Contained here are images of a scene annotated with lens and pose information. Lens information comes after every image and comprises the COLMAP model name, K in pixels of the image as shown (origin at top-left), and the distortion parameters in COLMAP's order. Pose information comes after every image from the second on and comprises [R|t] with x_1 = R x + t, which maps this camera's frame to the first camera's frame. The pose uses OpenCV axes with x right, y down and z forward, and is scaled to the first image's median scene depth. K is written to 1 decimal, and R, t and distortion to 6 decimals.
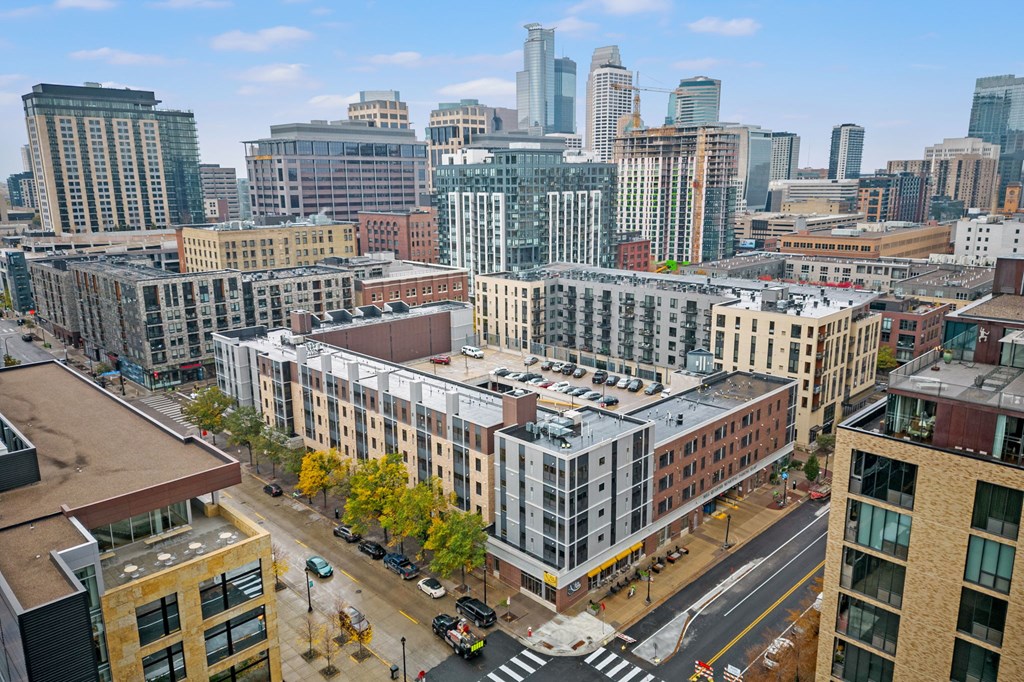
lens RADIAL K [[719.5, 0, 512.2], [0, 719.5, 342.2], [0, 0, 1]] dist [0.055767, -0.050492]
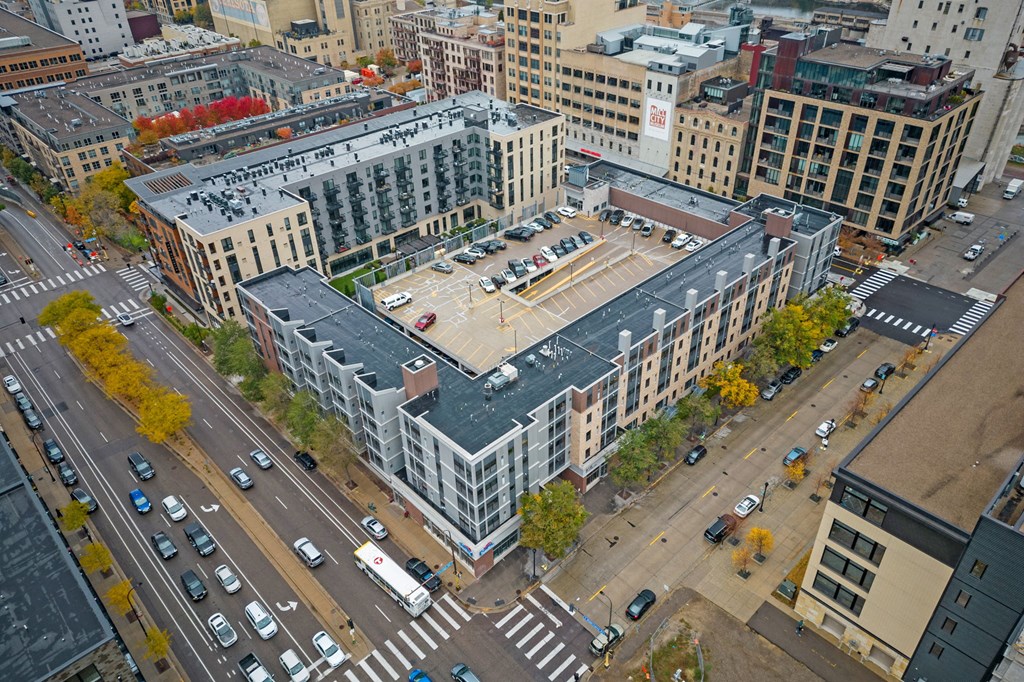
lens RADIAL K [[719.5, 0, 514.1], [0, 719.5, 348.3], [0, 0, 1]] dist [0.055767, -0.050492]
pose [[0.019082, -0.562894, 0.826308, -0.726932], [0.244184, 0.804056, 0.542097, -0.337385], [-0.969541, 0.191427, 0.152793, 0.740513]]
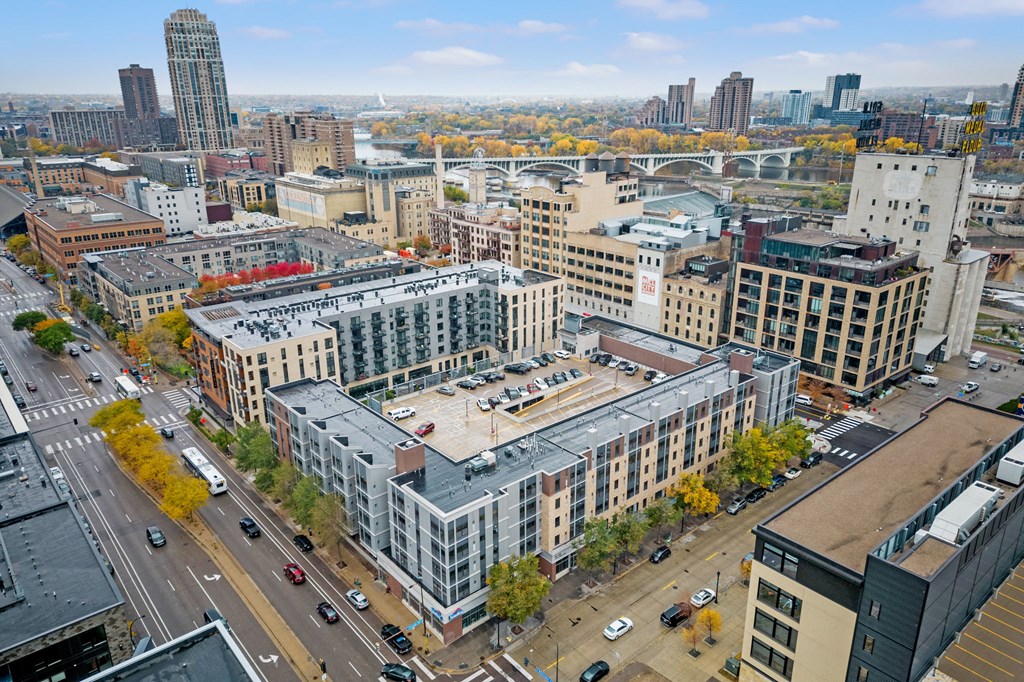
lens RADIAL K [[719.5, 0, 515.4], [0, 719.5, 345.8], [0, 0, 1]] dist [0.055767, -0.050492]
pose [[0.071948, -0.319734, 0.944772, -0.853521], [0.222054, 0.928588, 0.297347, -0.295550], [-0.972376, 0.188397, 0.137808, 0.700626]]
